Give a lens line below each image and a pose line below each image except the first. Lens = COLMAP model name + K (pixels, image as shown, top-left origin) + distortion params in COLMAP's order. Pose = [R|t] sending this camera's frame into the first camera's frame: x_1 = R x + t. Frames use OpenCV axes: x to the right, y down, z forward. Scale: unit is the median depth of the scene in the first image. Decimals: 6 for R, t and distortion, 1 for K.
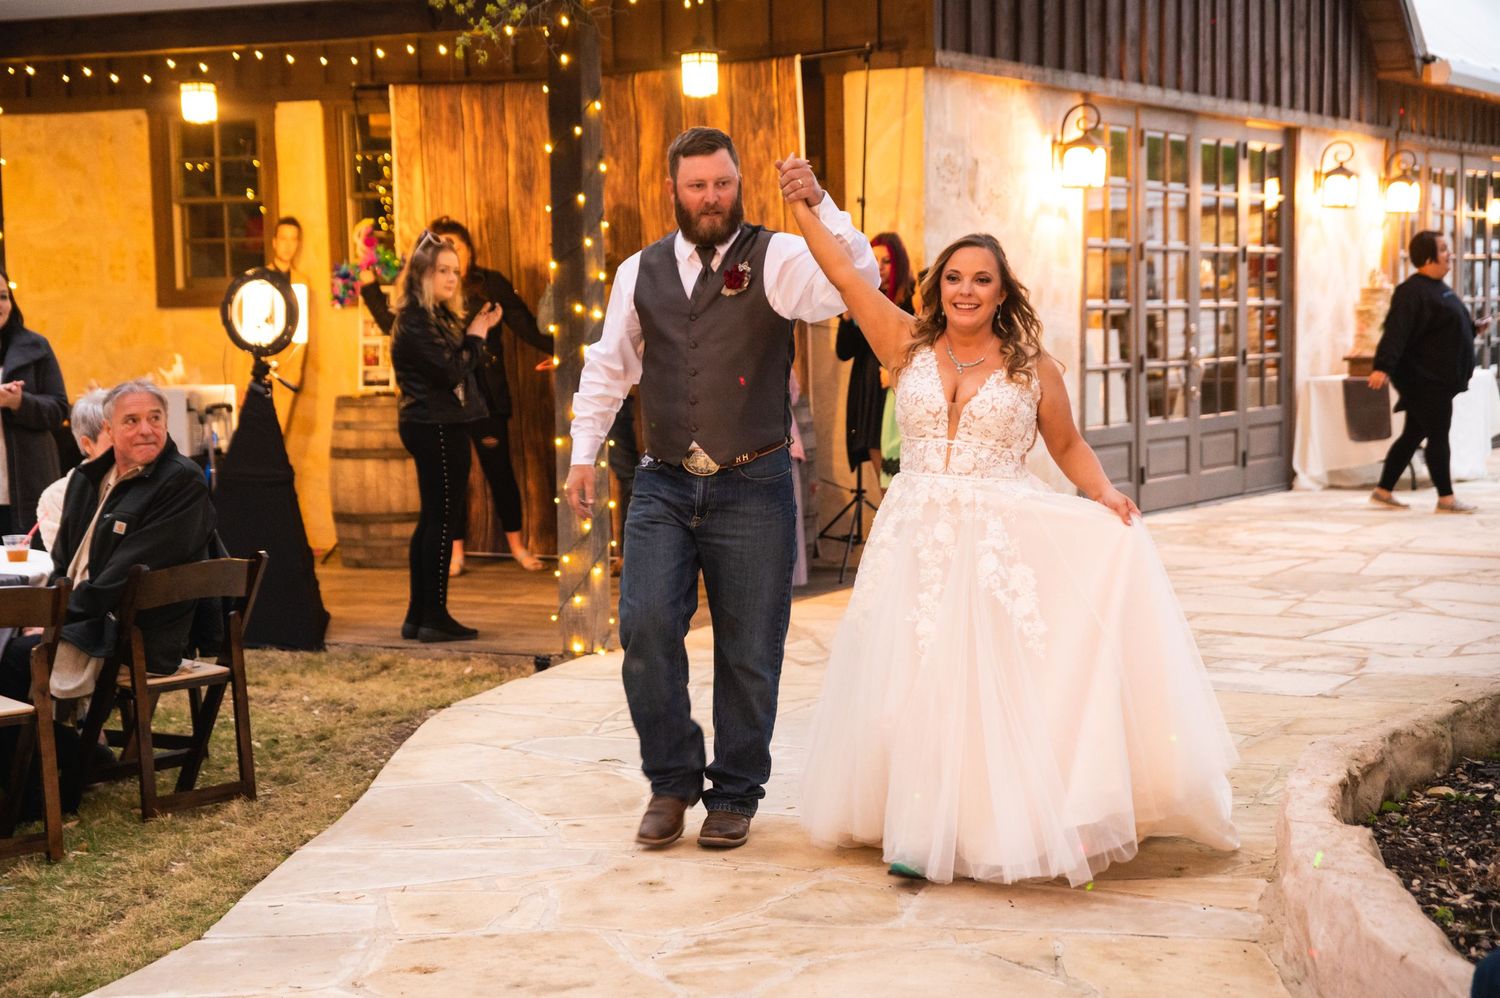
lens RADIAL K [[2898.4, 0, 750.0], [0, 2898.4, 499.0], [0, 0, 1]] dist [0.261802, -0.048845]
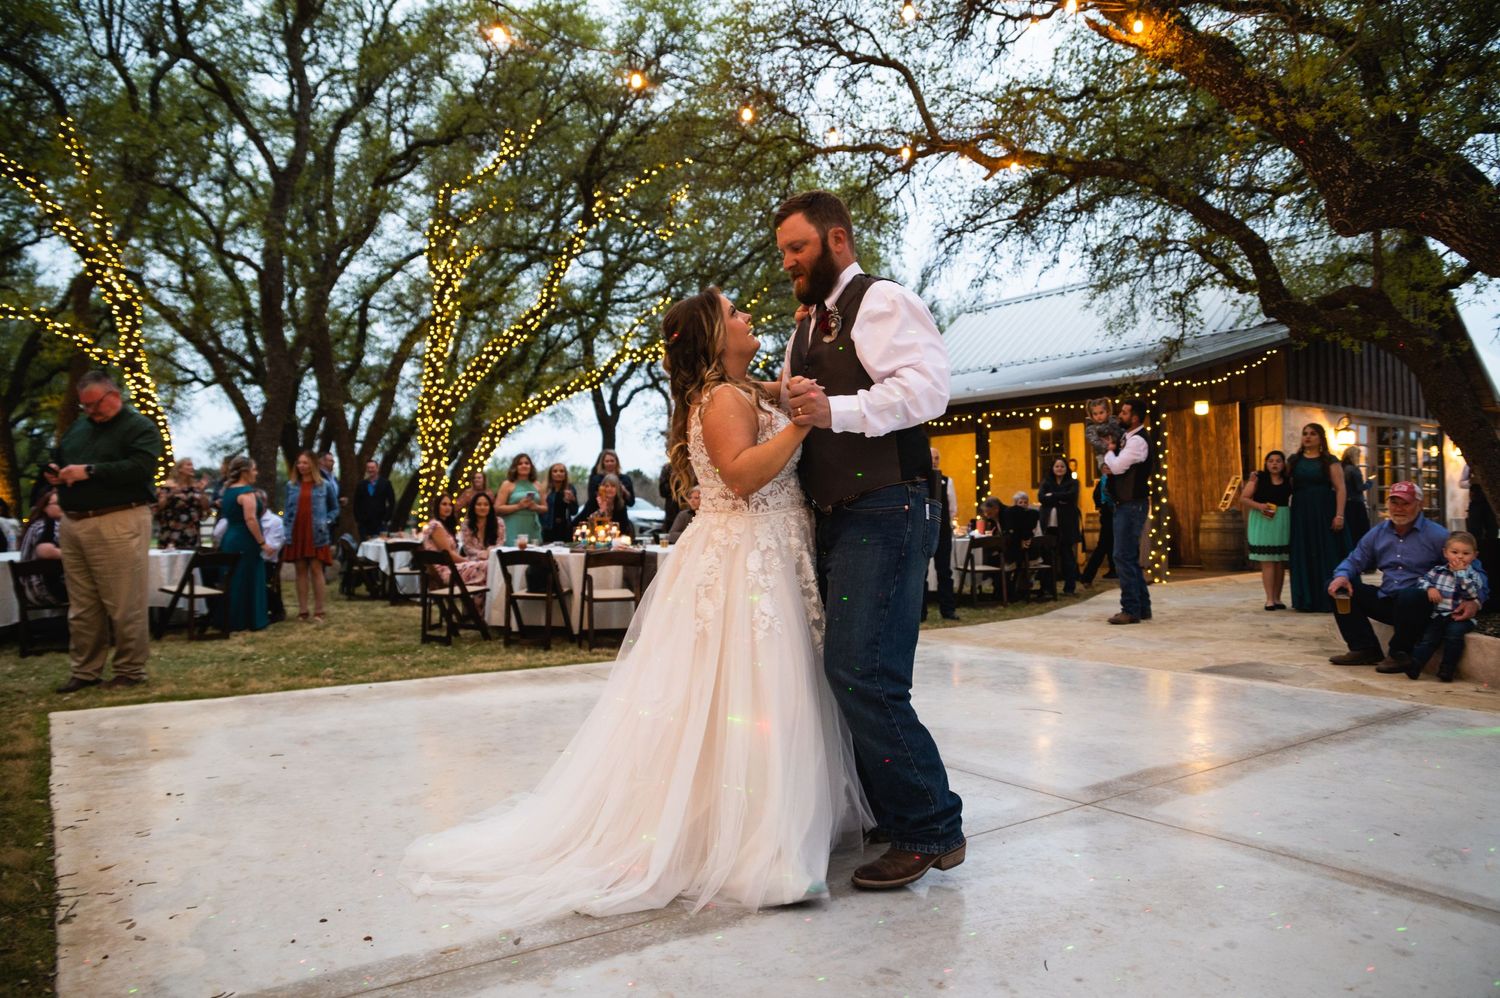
lens RADIAL K [[1068.8, 0, 769.0], [0, 1068.8, 494.6], [0, 0, 1]] dist [-0.113327, 0.094534]
pose [[0.903295, -0.004553, -0.428996, 0.054962], [-0.032803, 0.996283, -0.079645, 0.064109], [0.427764, 0.086015, 0.899788, -0.258664]]
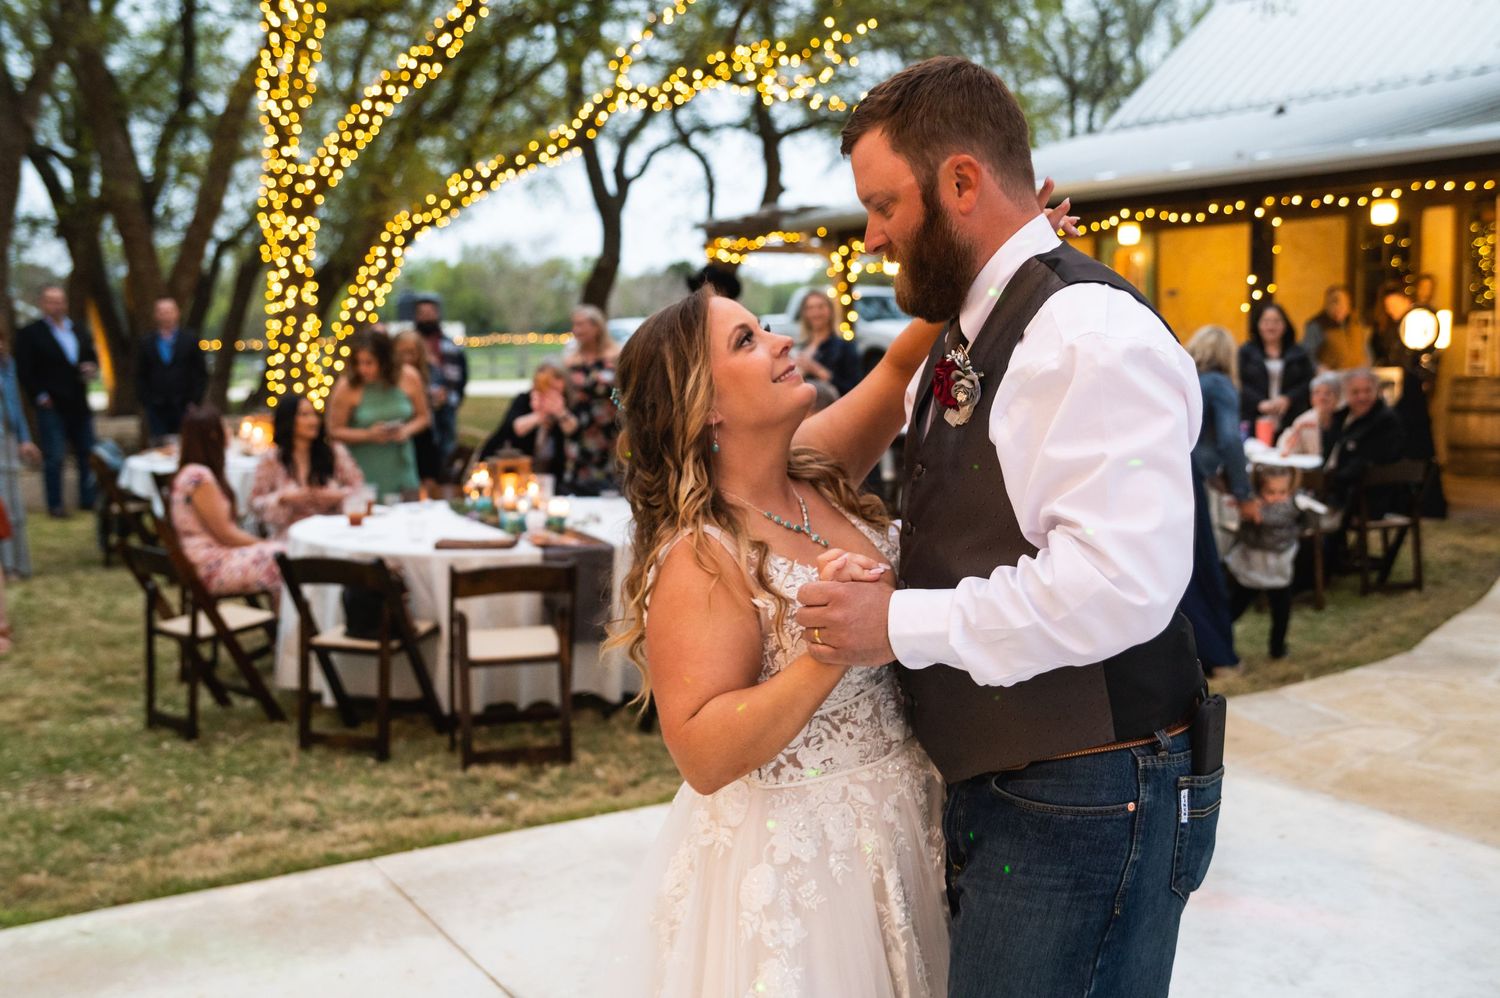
lens RADIAL K [[1636.5, 0, 750.0], [0, 1636.5, 499.0], [0, 0, 1]] dist [0.002347, 0.026276]
pose [[0.863188, 0.050867, -0.502313, -0.012309], [-0.031275, 0.998388, 0.047359, 0.005590], [0.503913, -0.025170, 0.863388, -0.082536]]
